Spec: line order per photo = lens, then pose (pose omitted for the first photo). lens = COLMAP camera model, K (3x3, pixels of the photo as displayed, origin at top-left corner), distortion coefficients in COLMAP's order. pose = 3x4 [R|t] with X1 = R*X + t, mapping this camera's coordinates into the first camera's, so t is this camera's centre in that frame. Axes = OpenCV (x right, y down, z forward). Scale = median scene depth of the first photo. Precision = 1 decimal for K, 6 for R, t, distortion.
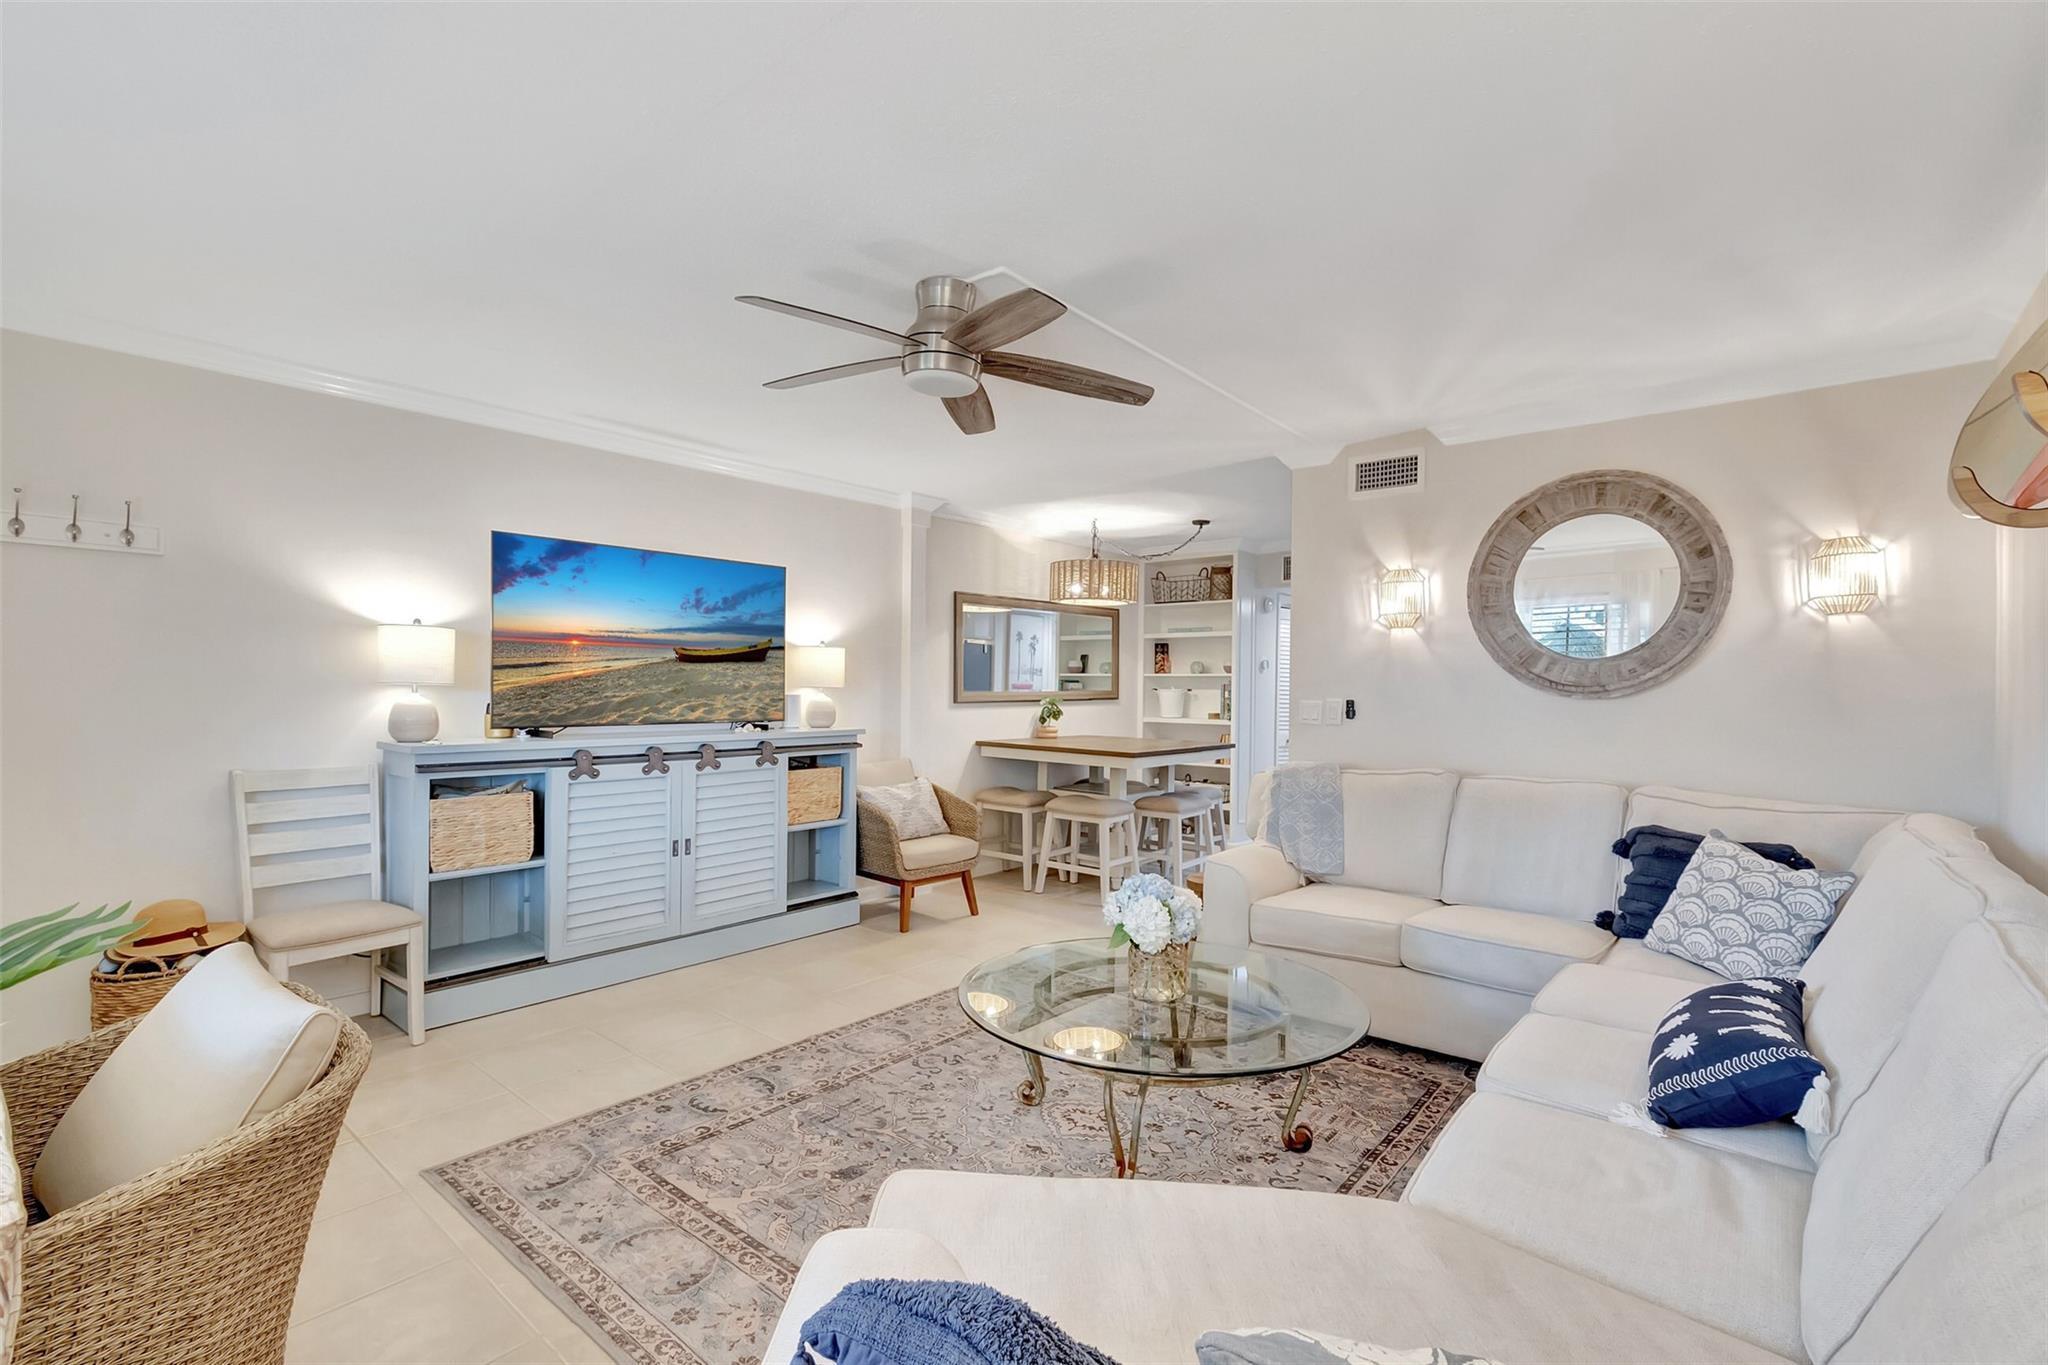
lens RADIAL K [[913.5, 0, 998.1], [0, 913.5, 703.6], [0, 0, 1]] dist [0.003555, -0.002926]
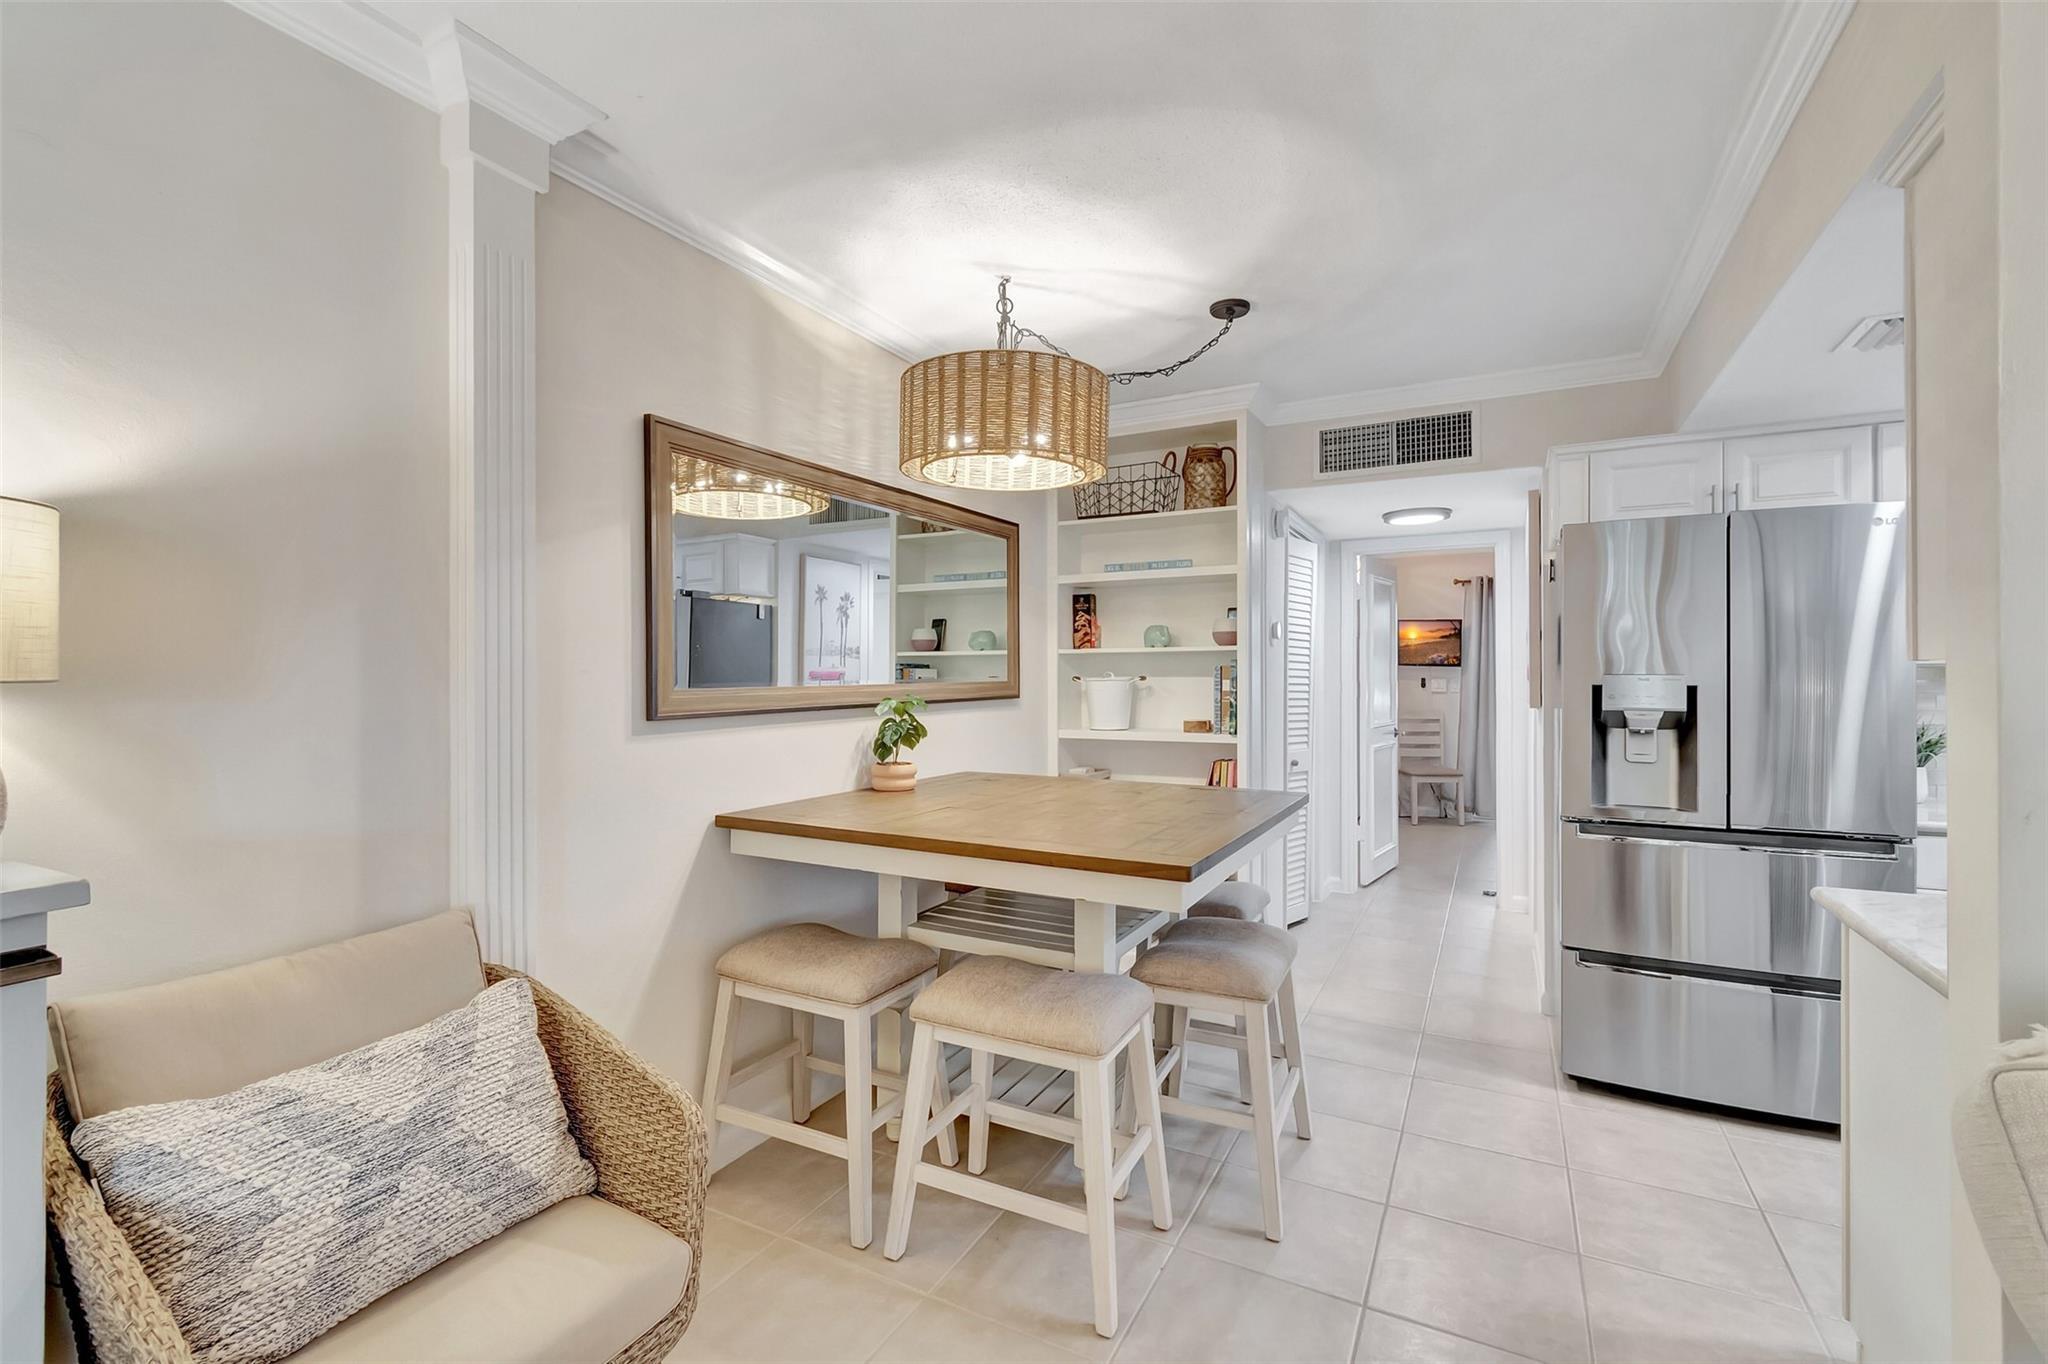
lens RADIAL K [[913.5, 0, 1017.5], [0, 913.5, 678.3], [0, 0, 1]] dist [0.003555, -0.002926]
pose [[0.971603, -0.013844, 0.236213, 0.010376], [0.018101, 0.999710, -0.015864, -0.010003], [-0.235925, 0.019689, 0.971572, 0.658158]]
